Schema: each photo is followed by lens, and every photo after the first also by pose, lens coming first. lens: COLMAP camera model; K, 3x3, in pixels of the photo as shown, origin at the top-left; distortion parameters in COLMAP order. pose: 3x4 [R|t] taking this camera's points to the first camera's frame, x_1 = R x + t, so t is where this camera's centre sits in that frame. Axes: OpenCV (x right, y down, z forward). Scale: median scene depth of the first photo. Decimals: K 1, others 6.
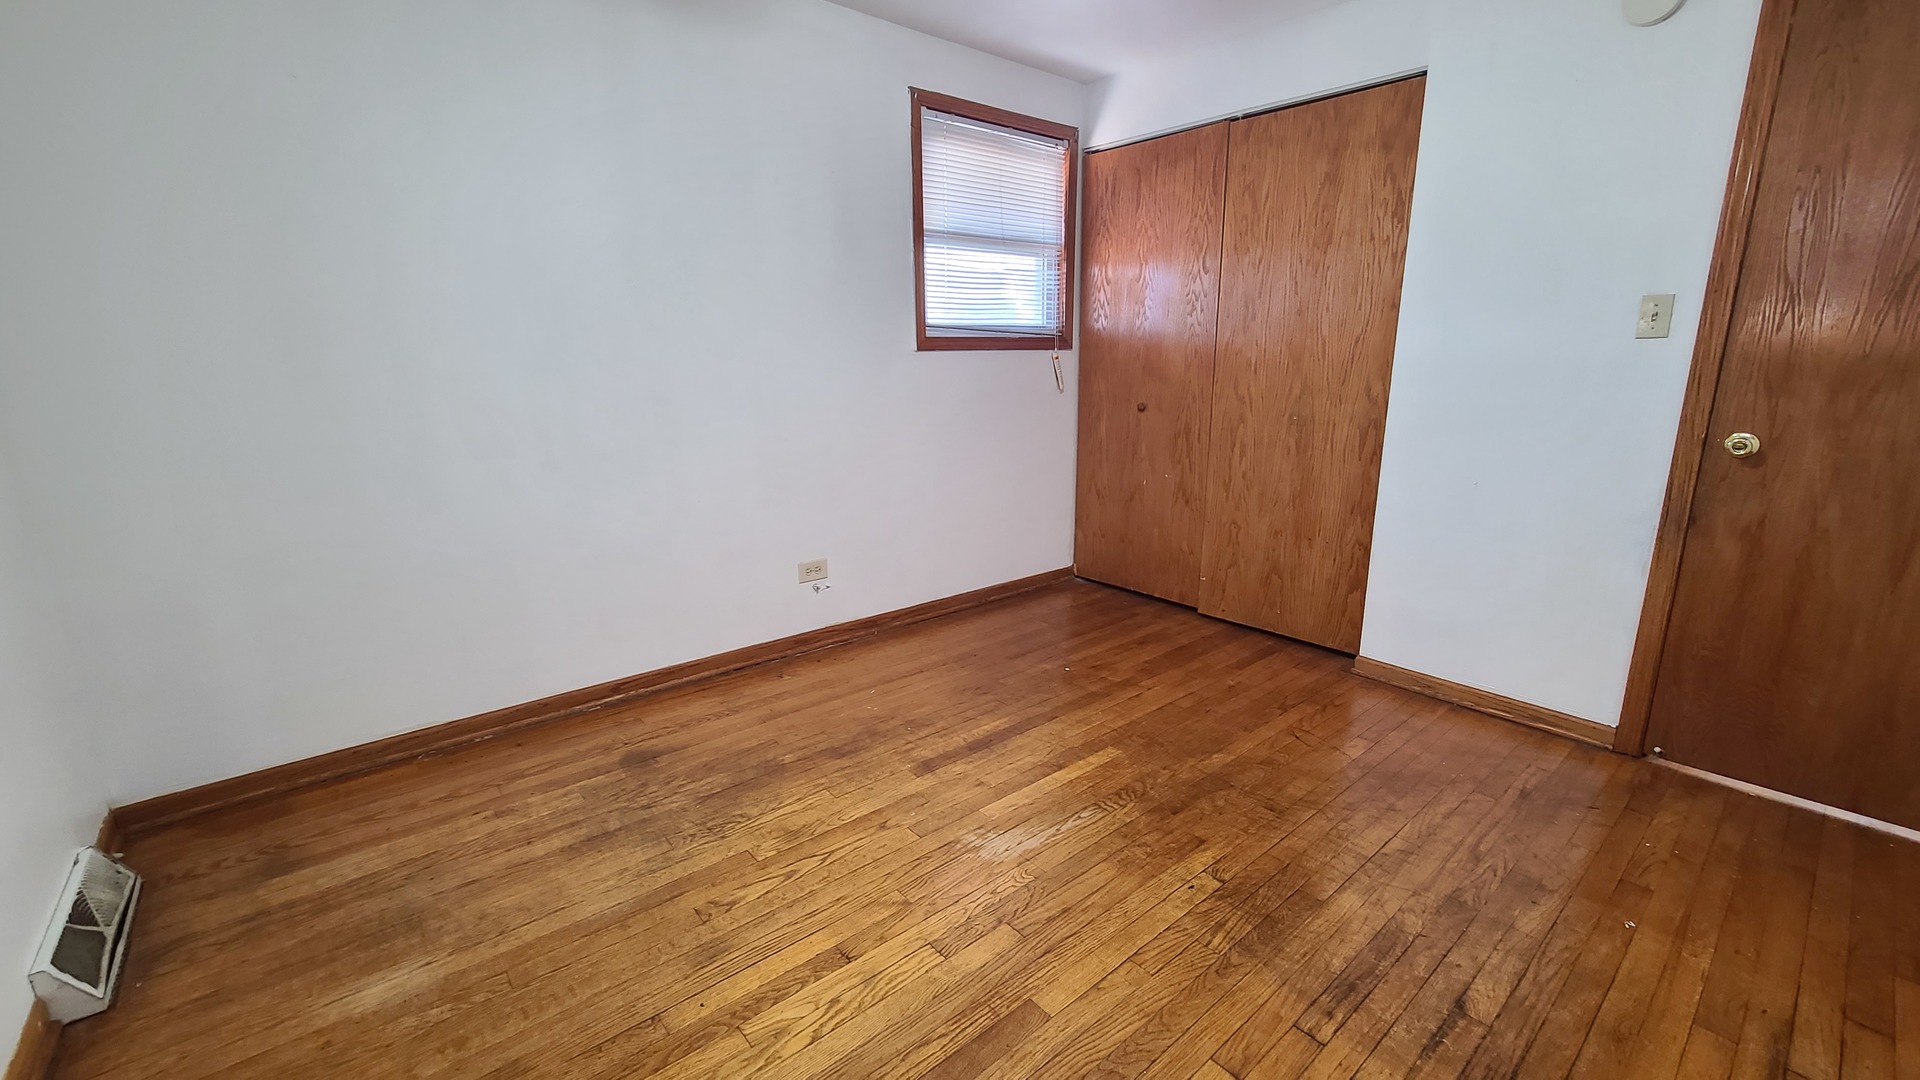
lens RADIAL K [[786.8, 0, 970.6], [0, 786.8, 539.1], [0, 0, 1]] dist [-0.002397, 0.000396]
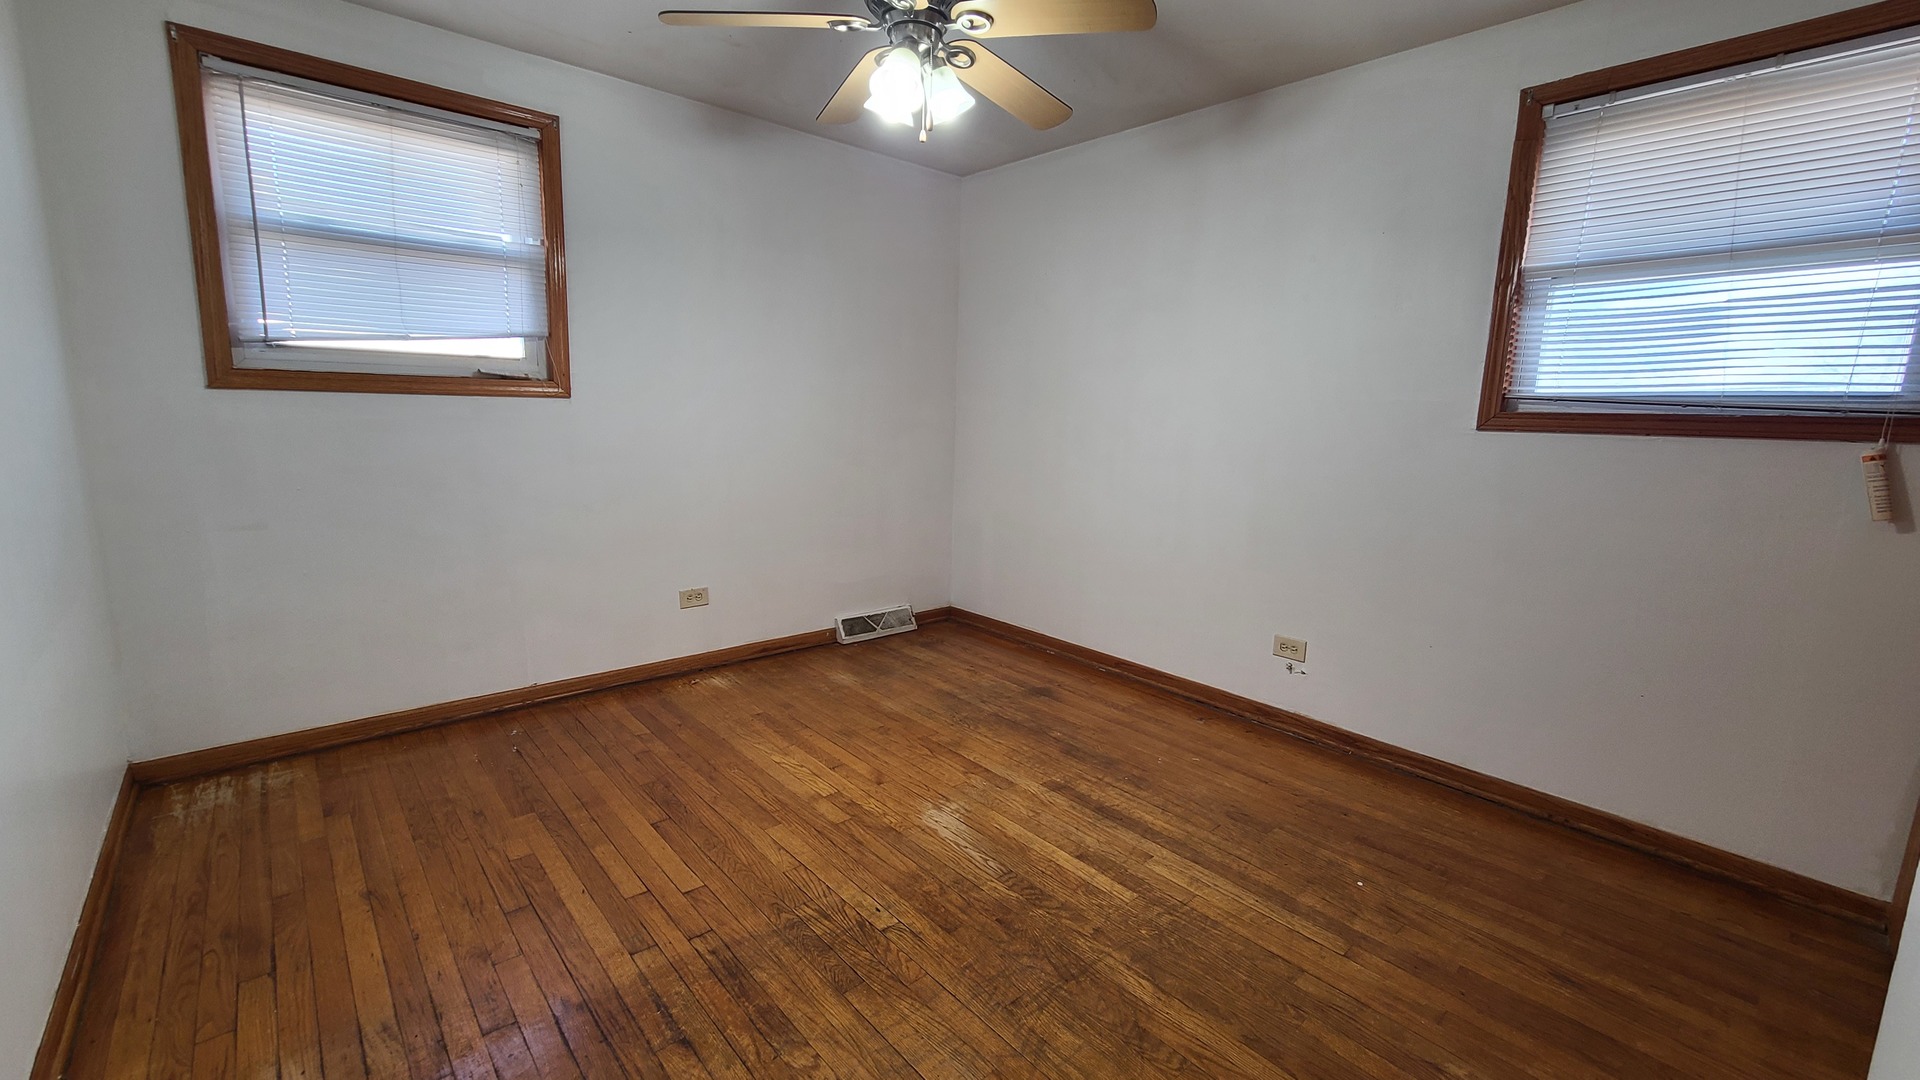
lens RADIAL K [[786.8, 0, 969.2], [0, 786.8, 539.8], [0, 0, 1]] dist [-0.002397, 0.000396]
pose [[0.020381, 0.170486, -0.985149, 0.986498], [-0.256337, 0.953308, 0.159672, -0.192444], [0.966373, 0.249276, 0.063132, 0.725416]]
